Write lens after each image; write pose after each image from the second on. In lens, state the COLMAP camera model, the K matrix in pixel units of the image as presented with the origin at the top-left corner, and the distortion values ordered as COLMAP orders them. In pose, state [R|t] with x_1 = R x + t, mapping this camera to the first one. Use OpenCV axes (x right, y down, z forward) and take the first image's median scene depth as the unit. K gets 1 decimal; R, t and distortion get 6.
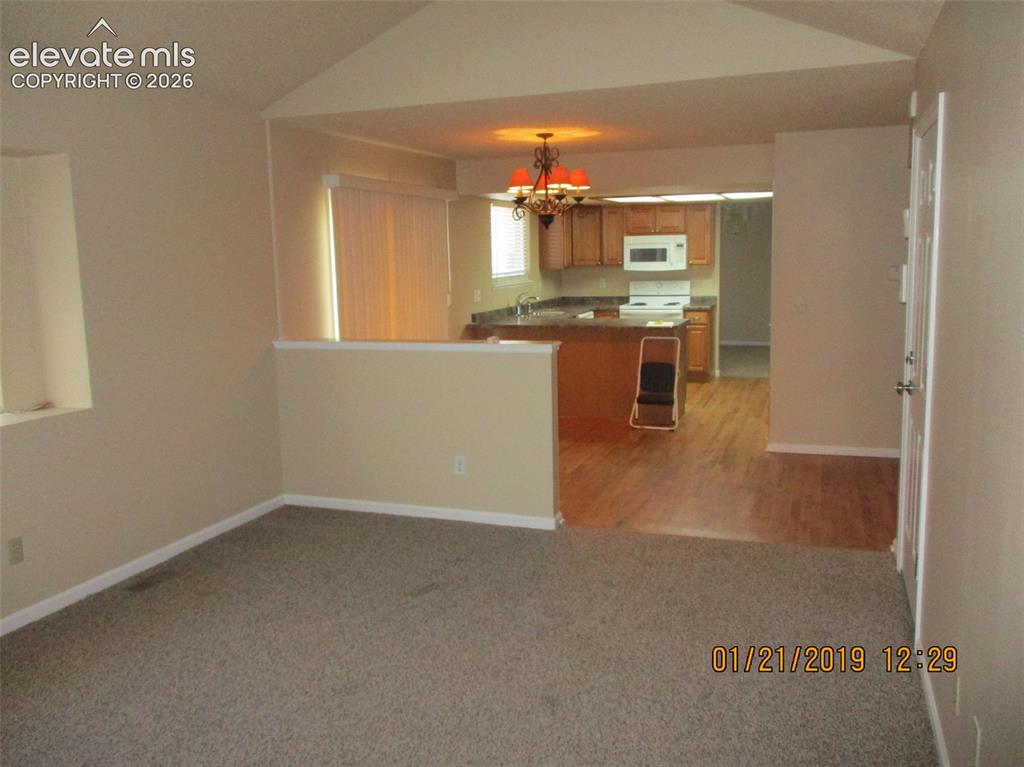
lens RADIAL K [[858.7, 0, 512.4], [0, 858.7, 382.3], [0, 0, 1]] dist [-0.008037, 0.004330]
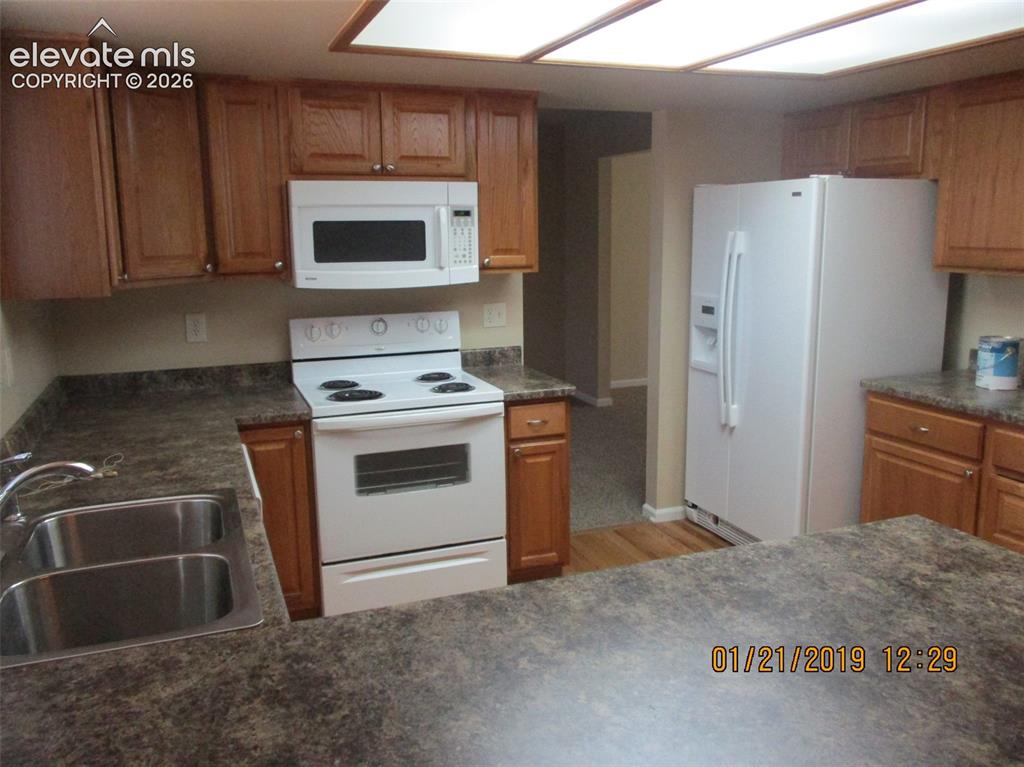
lens RADIAL K [[858.7, 0, 512.2], [0, 858.7, 384.5], [0, 0, 1]] dist [-0.008037, 0.004330]
pose [[0.745861, -0.112611, 0.656513, -0.022300], [0.090811, 0.993594, 0.067261, -0.110040], [-0.659882, 0.009451, 0.751310, 0.713220]]
